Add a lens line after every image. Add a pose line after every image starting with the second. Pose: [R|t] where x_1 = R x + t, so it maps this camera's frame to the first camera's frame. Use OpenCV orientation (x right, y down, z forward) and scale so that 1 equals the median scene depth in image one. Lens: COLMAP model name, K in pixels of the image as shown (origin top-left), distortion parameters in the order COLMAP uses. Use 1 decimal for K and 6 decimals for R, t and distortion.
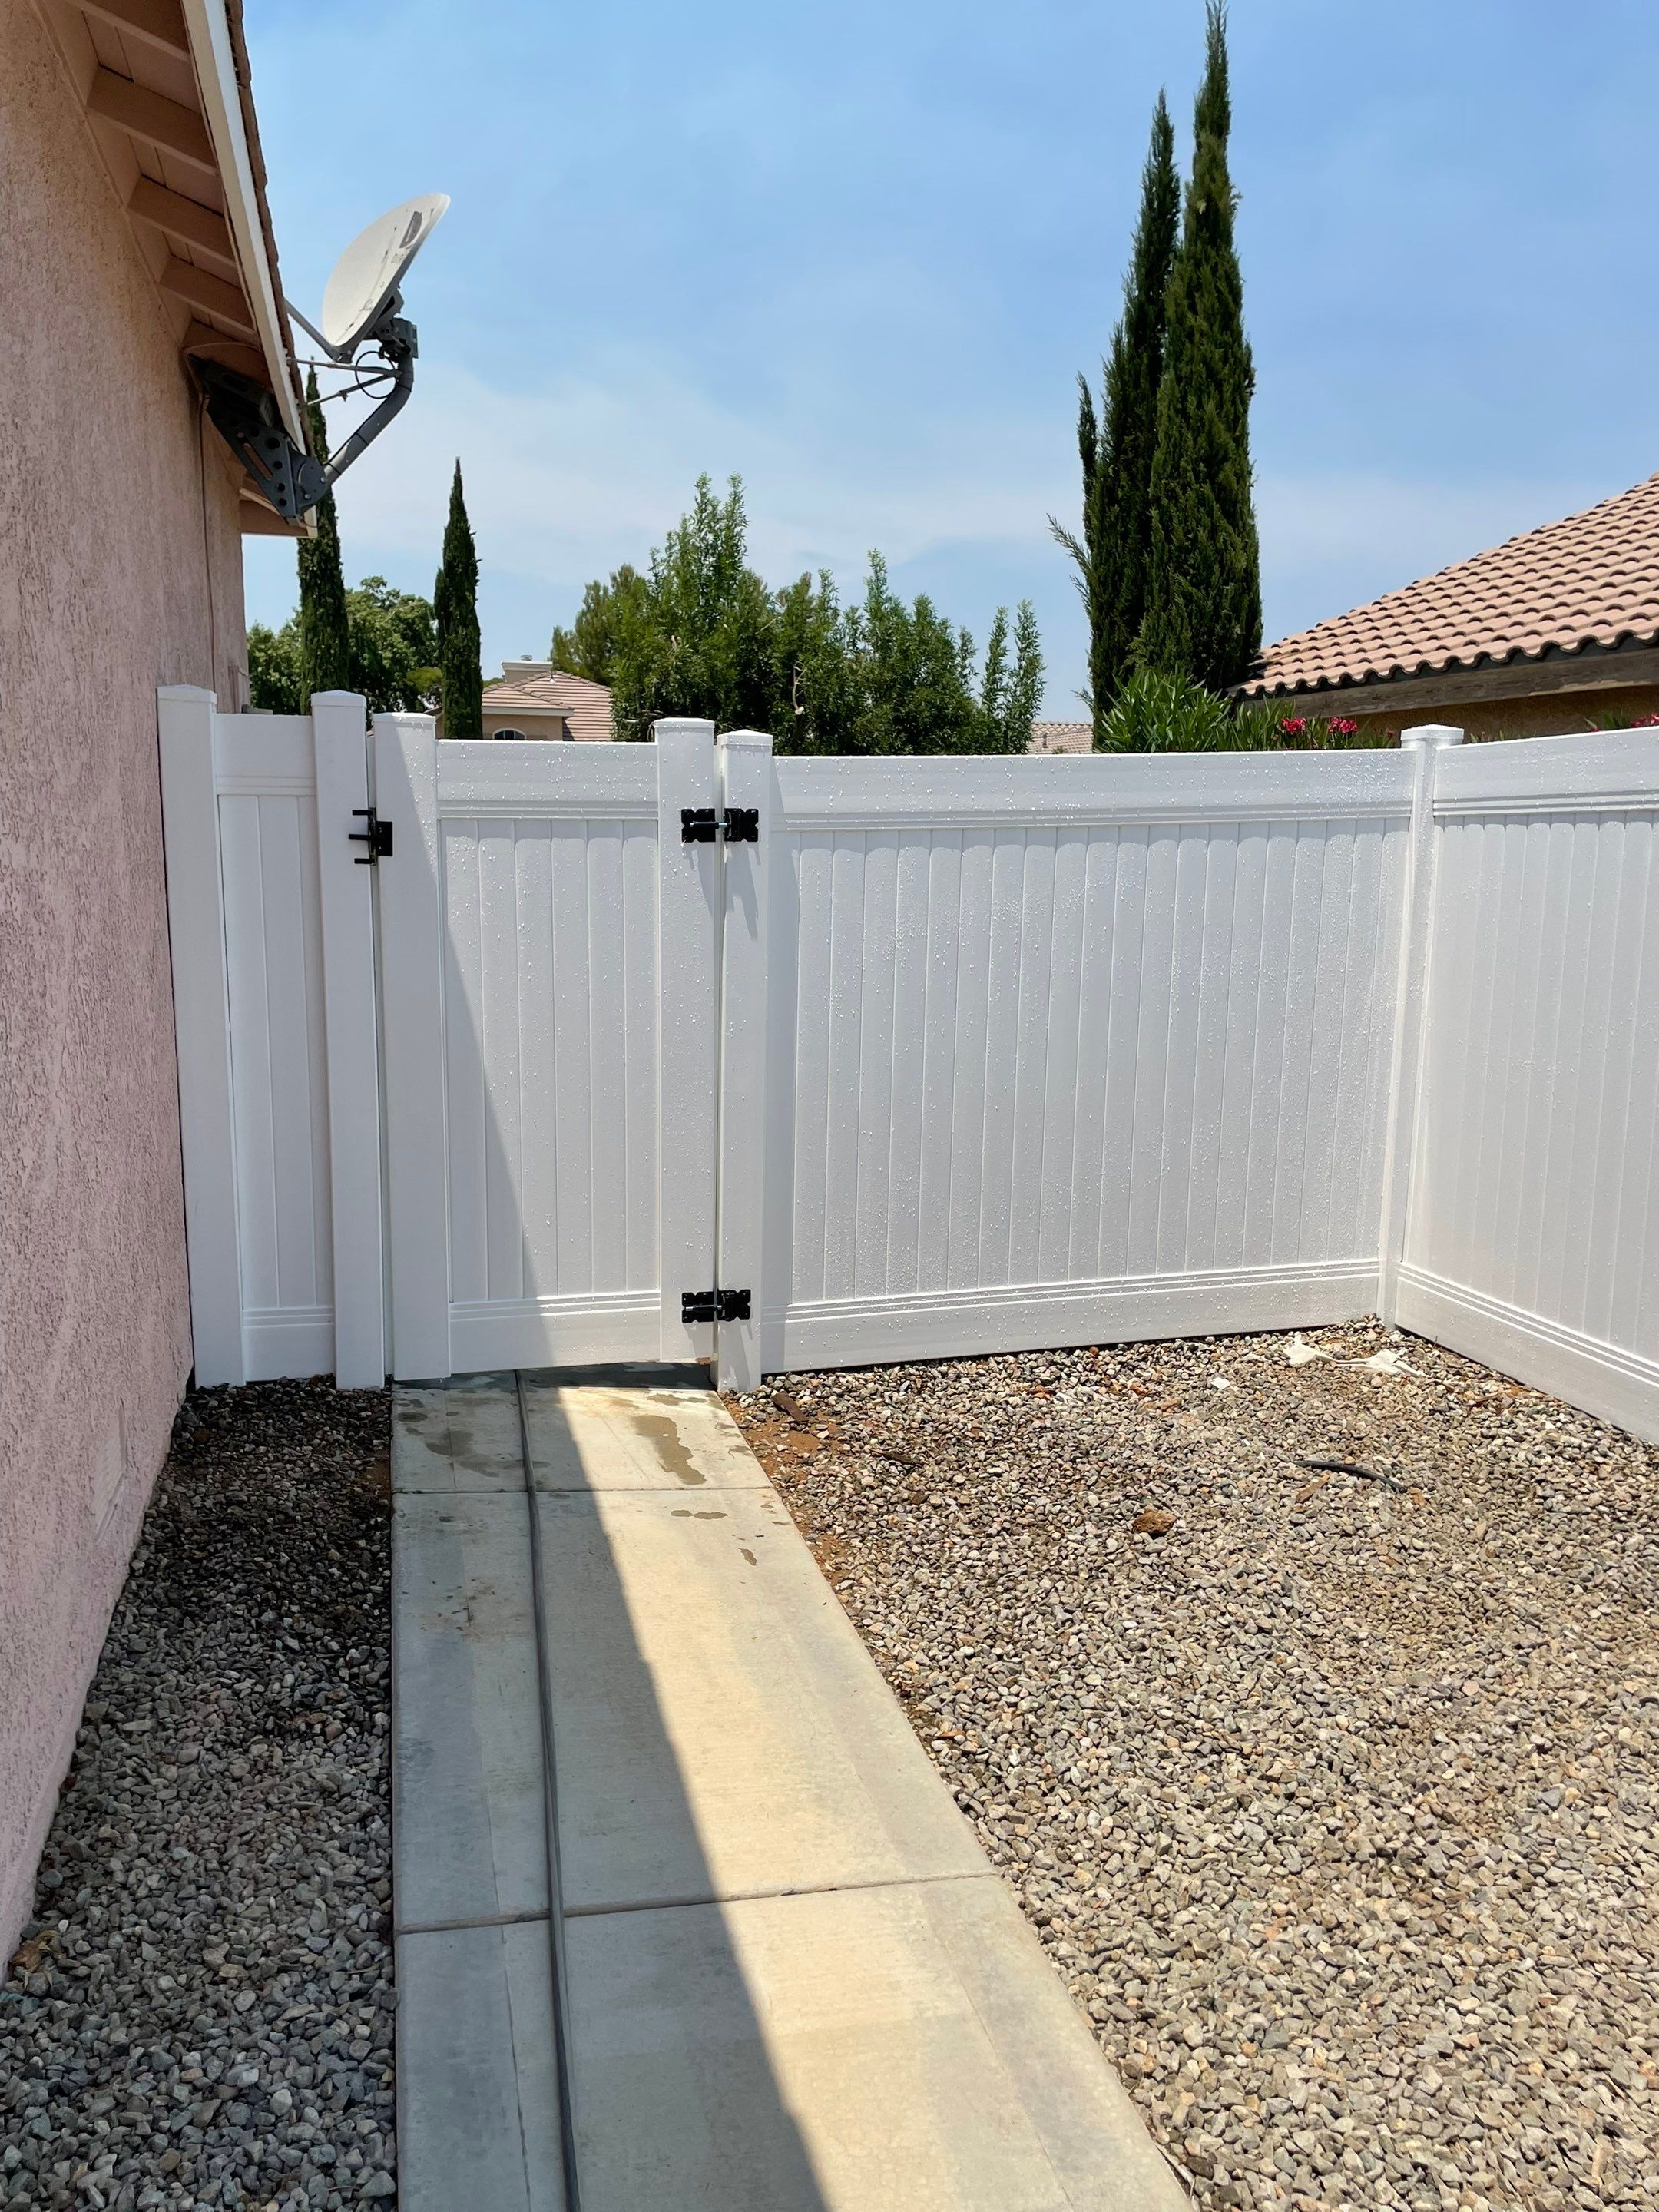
lens RADIAL K [[1604.7, 0, 829.5], [0, 1604.7, 1106.0], [0, 0, 1]] dist [0.056859, -0.079830]
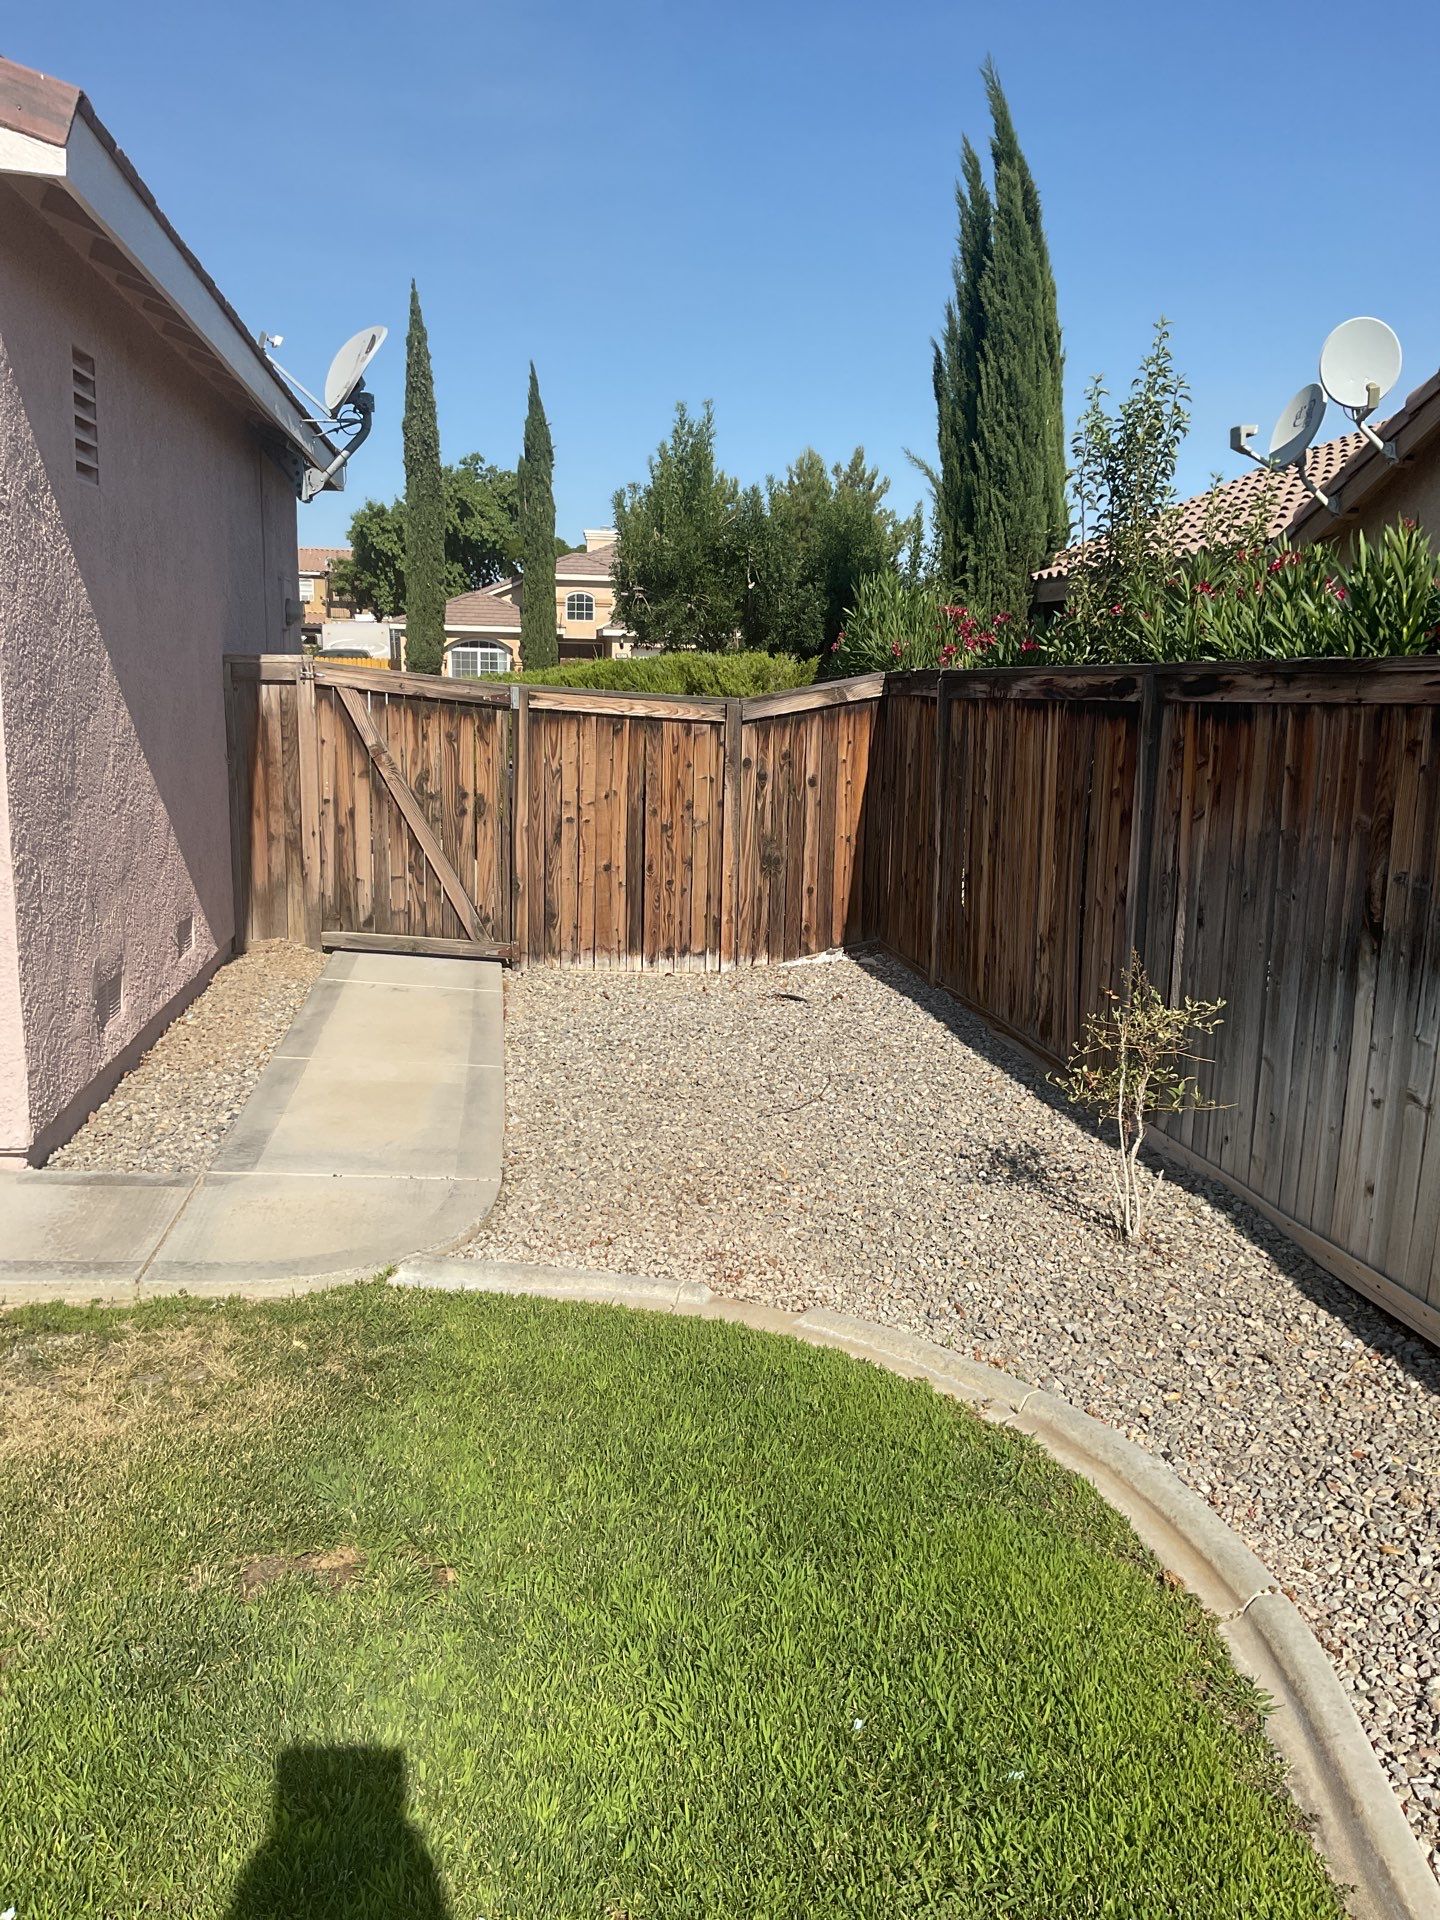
lens RADIAL K [[1529.3, 0, 762.9], [0, 1529.3, 956.5], [0, 0, 1]] dist [0.067004, -0.167569]
pose [[0.995470, 0.021221, -0.092676, 0.150412], [-0.020735, 0.999766, 0.006206, 0.056496], [0.092786, -0.004256, 0.995677, -0.292599]]
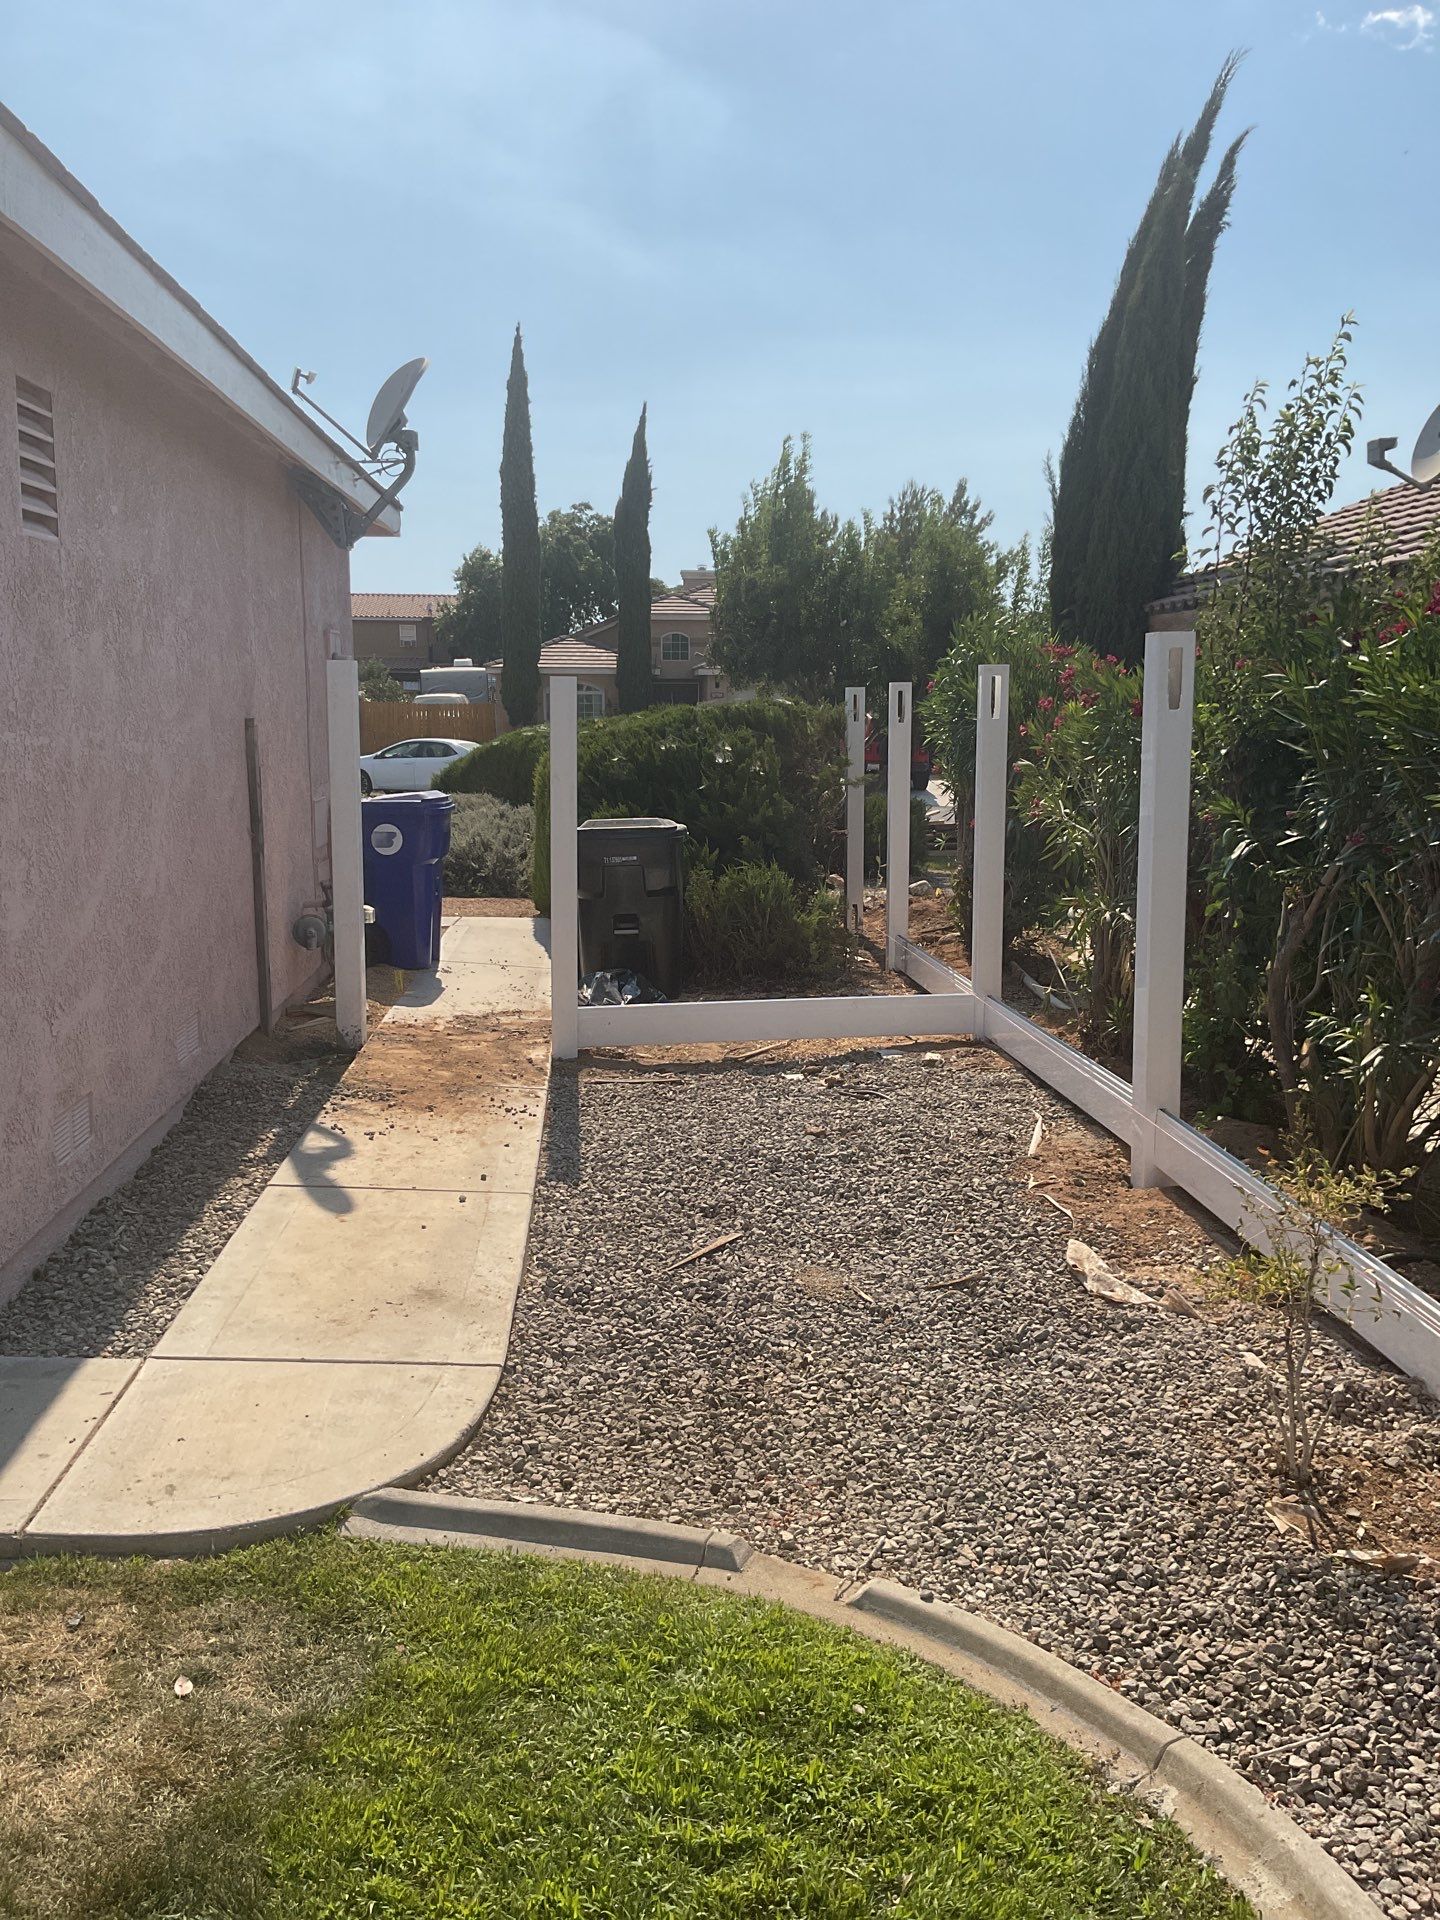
lens RADIAL K [[1523.5, 0, 695.7], [0, 1523.5, 955.2], [0, 0, 1]] dist [0.092655, -0.251826]
pose [[0.979289, 0.021362, -0.201337, 0.150875], [-0.024597, 0.999605, -0.013577, 0.031979], [0.200968, 0.018248, 0.979428, -0.206530]]
